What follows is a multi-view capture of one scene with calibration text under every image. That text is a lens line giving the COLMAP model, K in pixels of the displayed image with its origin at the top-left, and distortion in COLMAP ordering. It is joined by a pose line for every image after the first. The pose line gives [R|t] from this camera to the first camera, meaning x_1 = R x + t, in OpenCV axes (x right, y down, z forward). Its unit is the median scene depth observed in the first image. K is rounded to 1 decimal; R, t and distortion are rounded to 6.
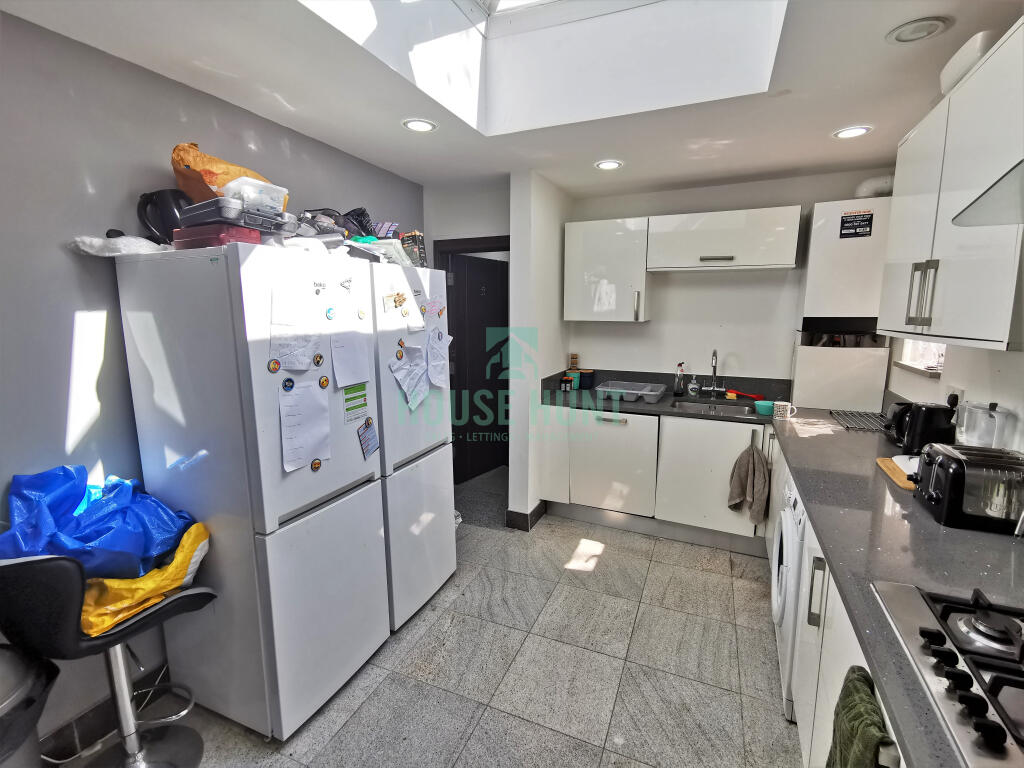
lens RADIAL K [[473.6, 0, 512.0], [0, 473.6, 384.0], [0, 0, 1]] dist [0.019457, -0.000069]
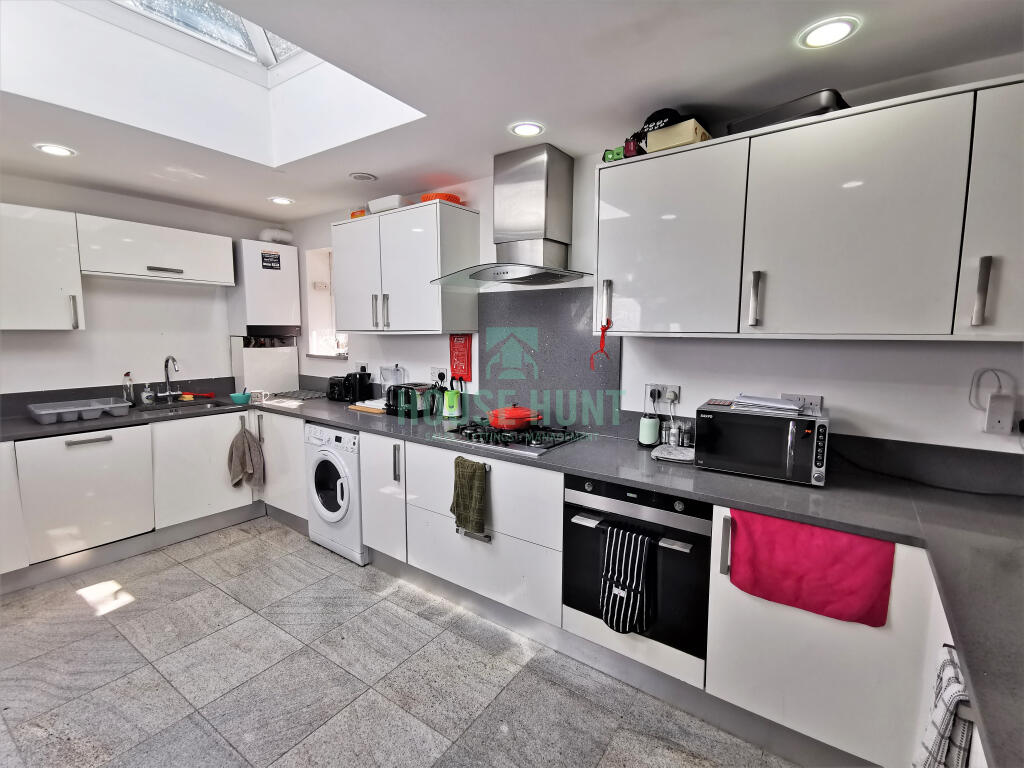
lens RADIAL K [[473.6, 0, 512.0], [0, 473.6, 384.0], [0, 0, 1]] dist [0.019457, -0.000069]
pose [[0.204155, -0.113205, 0.972371, -0.495579], [0.151020, 0.985042, 0.082973, 0.017376], [-0.967219, 0.129908, 0.218198, 0.043017]]
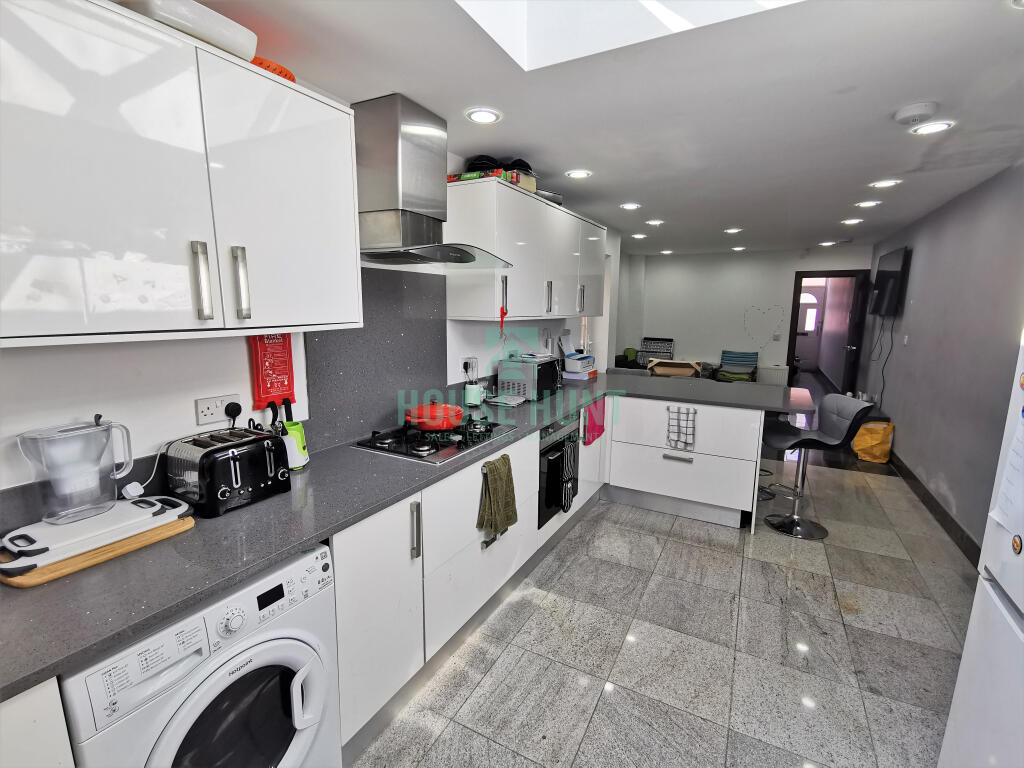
lens RADIAL K [[473.6, 0, 512.0], [0, 473.6, 384.0], [0, 0, 1]] dist [0.019457, -0.000069]
pose [[-0.996351, -0.018897, 0.083232, 0.125922], [0.008313, 0.949060, 0.314986, -0.137836], [-0.084944, 0.314528, -0.945440, 0.911626]]
